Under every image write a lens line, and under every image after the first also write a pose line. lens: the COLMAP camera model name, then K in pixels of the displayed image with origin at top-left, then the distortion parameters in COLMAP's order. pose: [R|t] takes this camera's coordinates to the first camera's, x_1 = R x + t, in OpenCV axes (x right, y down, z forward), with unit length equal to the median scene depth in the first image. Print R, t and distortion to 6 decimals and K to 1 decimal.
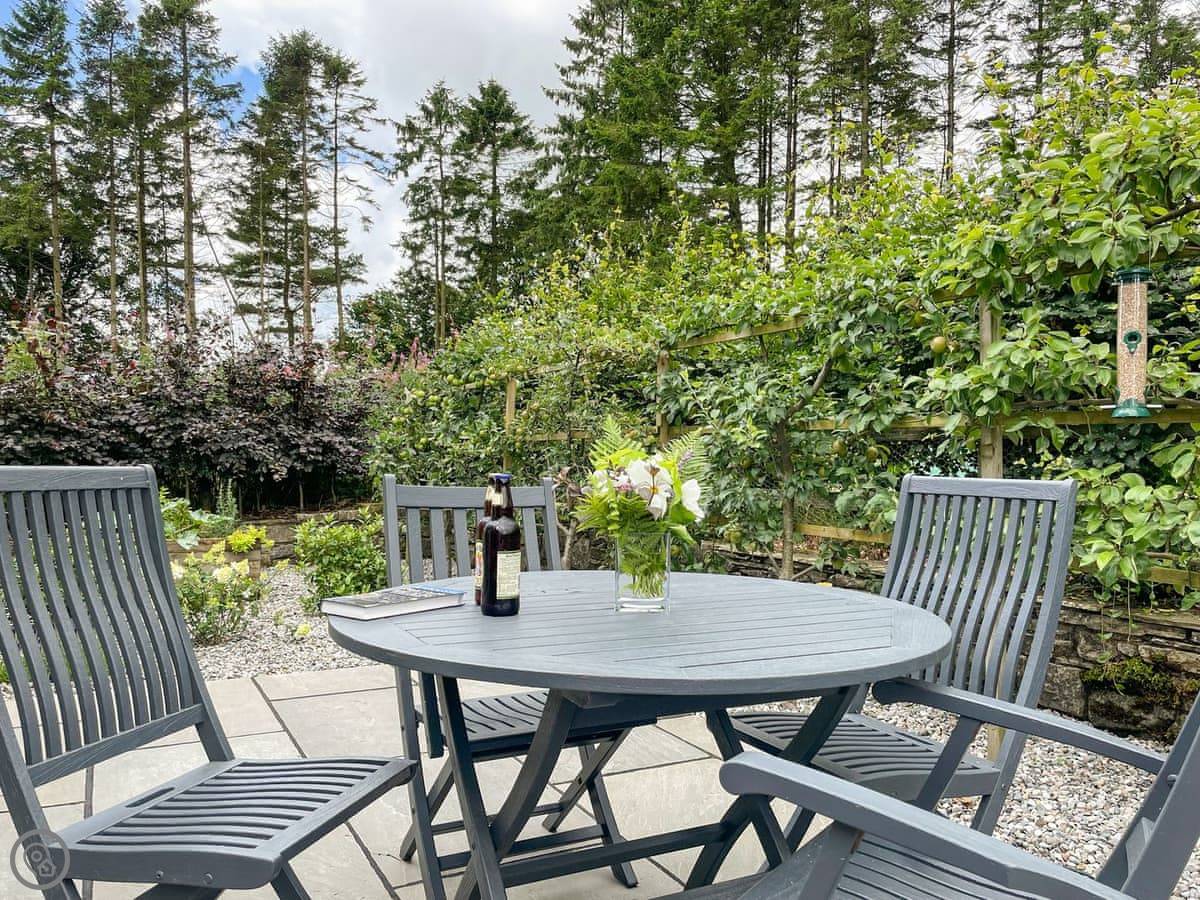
lens RADIAL K [[917.5, 0, 601.4], [0, 917.5, 510.6], [0, 0, 1]] dist [0.092046, -0.112117]
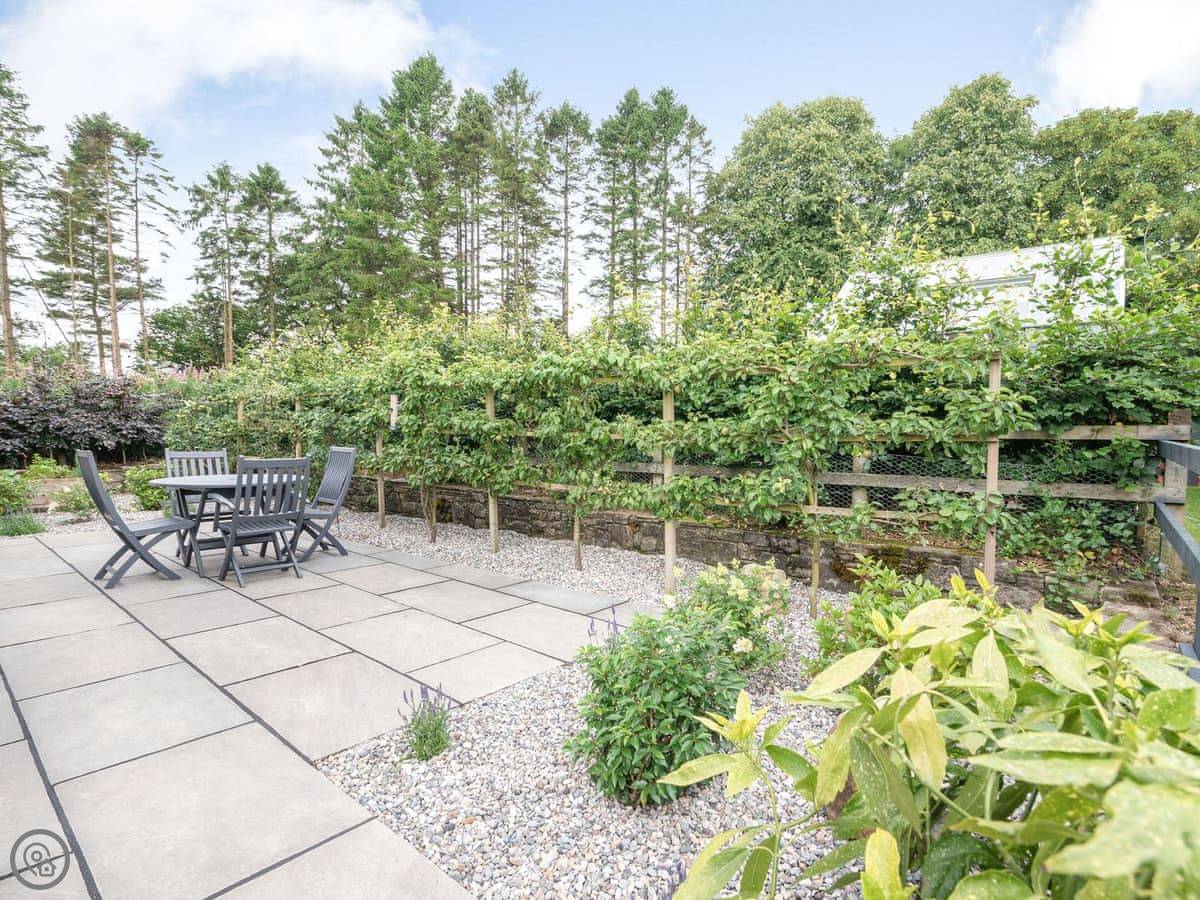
lens RADIAL K [[668.0, 0, 648.4], [0, 668.0, 477.9], [0, 0, 1]] dist [-0.003972, -0.000615]
pose [[0.932429, -0.027277, 0.360323, 0.048722], [0.019396, 0.999487, 0.025470, 0.003608], [-0.360833, -0.016760, 0.932480, -0.175995]]
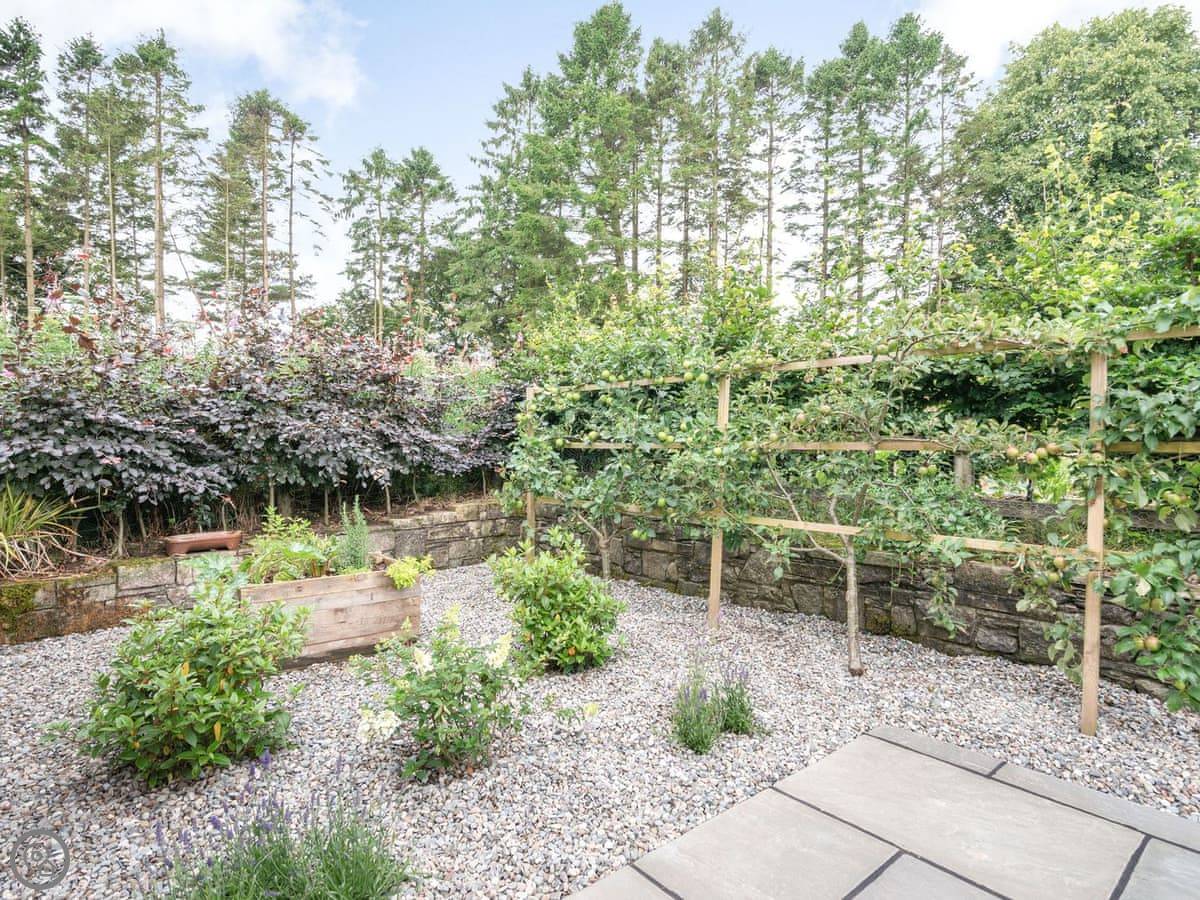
lens RADIAL K [[648.6, 0, 606.1], [0, 648.6, 468.0], [0, 0, 1]] dist [-0.015743, 0.001191]
pose [[0.974980, -0.007861, 0.222155, -0.073806], [0.010361, 0.999895, -0.010091, -0.010762], [-0.222053, 0.012140, 0.974959, 0.092226]]
